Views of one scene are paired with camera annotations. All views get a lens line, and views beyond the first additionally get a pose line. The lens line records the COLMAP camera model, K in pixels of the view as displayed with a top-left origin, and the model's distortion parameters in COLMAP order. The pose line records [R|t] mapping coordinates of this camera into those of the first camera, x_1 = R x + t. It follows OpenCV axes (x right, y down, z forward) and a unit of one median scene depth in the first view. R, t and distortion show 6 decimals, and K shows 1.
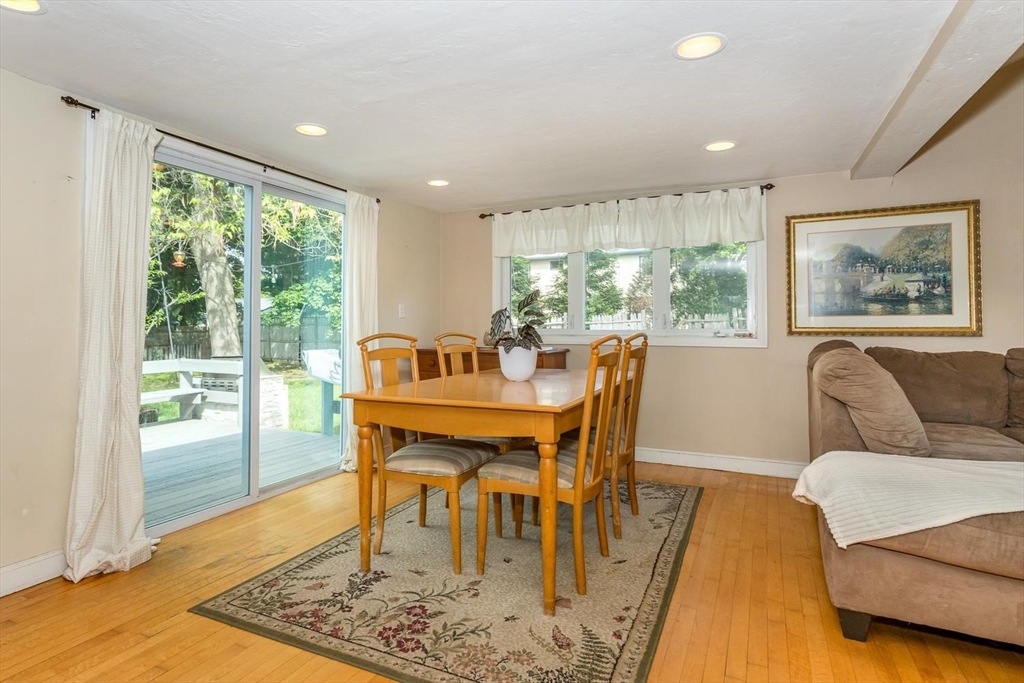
lens RADIAL K [[534.5, 0, 512.2], [0, 534.5, 318.5], [0, 0, 1]] dist [0.032452, -0.000362]
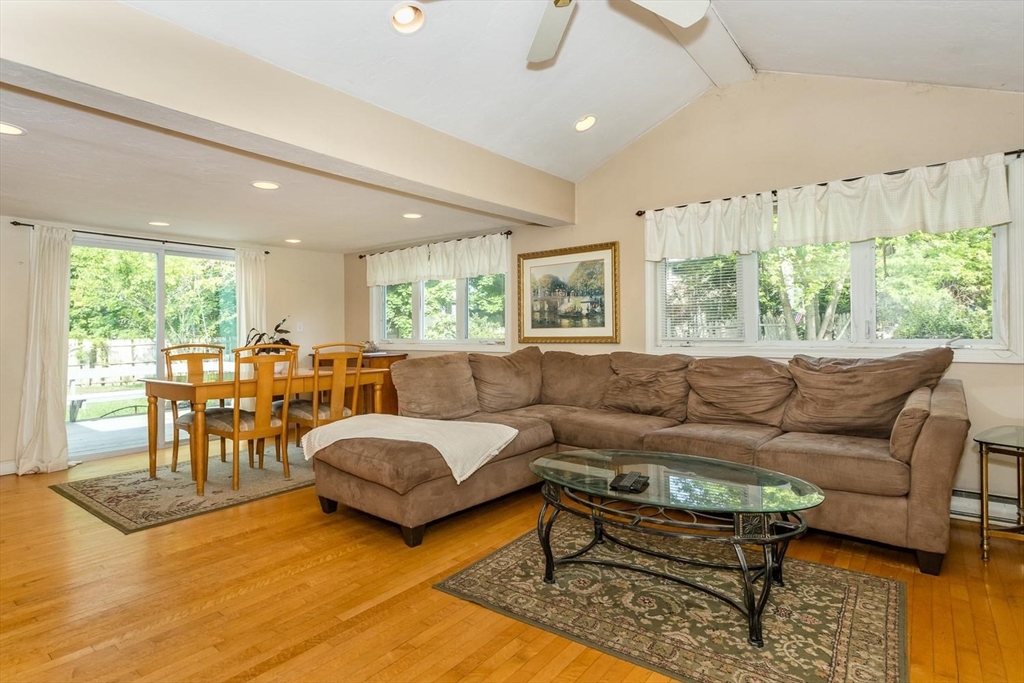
lens RADIAL K [[534.5, 0, 512.2], [0, 534.5, 318.5], [0, 0, 1]] dist [0.032452, -0.000362]
pose [[0.975018, -0.017223, -0.221457, 0.869418], [0.014534, 0.999800, -0.013766, -0.013246], [0.221650, 0.010204, 0.975073, -0.332425]]
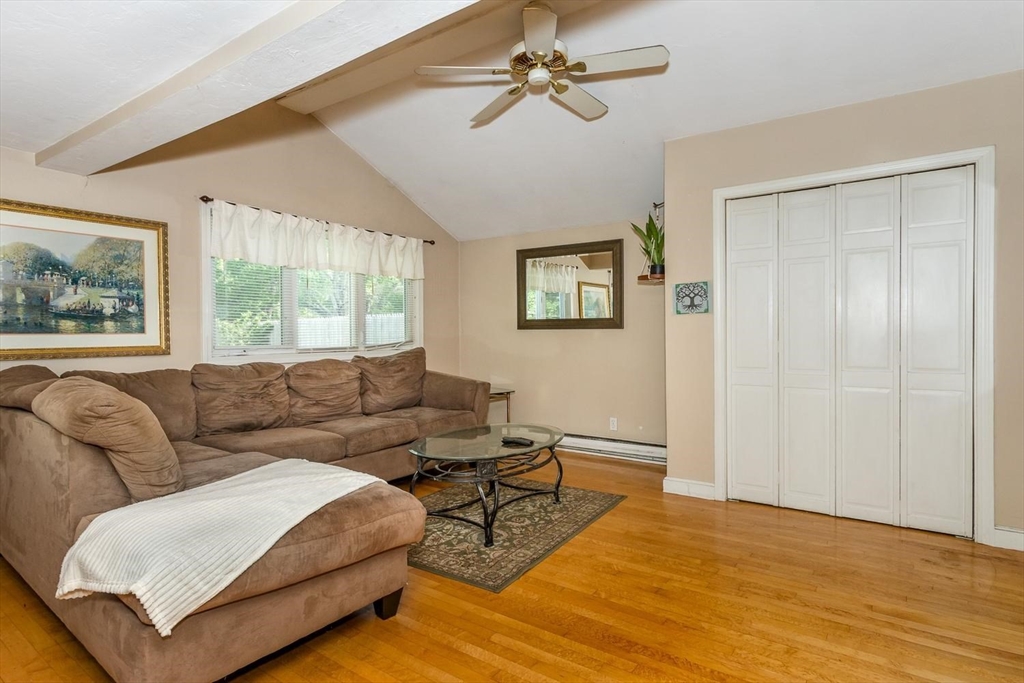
lens RADIAL K [[531.3, 0, 512.0], [0, 531.3, 341.5], [0, 0, 1]] dist [-0.033555, 0.000296]
pose [[0.166574, -0.010878, 0.985969, -0.020211], [-0.004779, 0.999918, 0.011839, -0.006968], [-0.986017, -0.006684, 0.166508, 0.180945]]
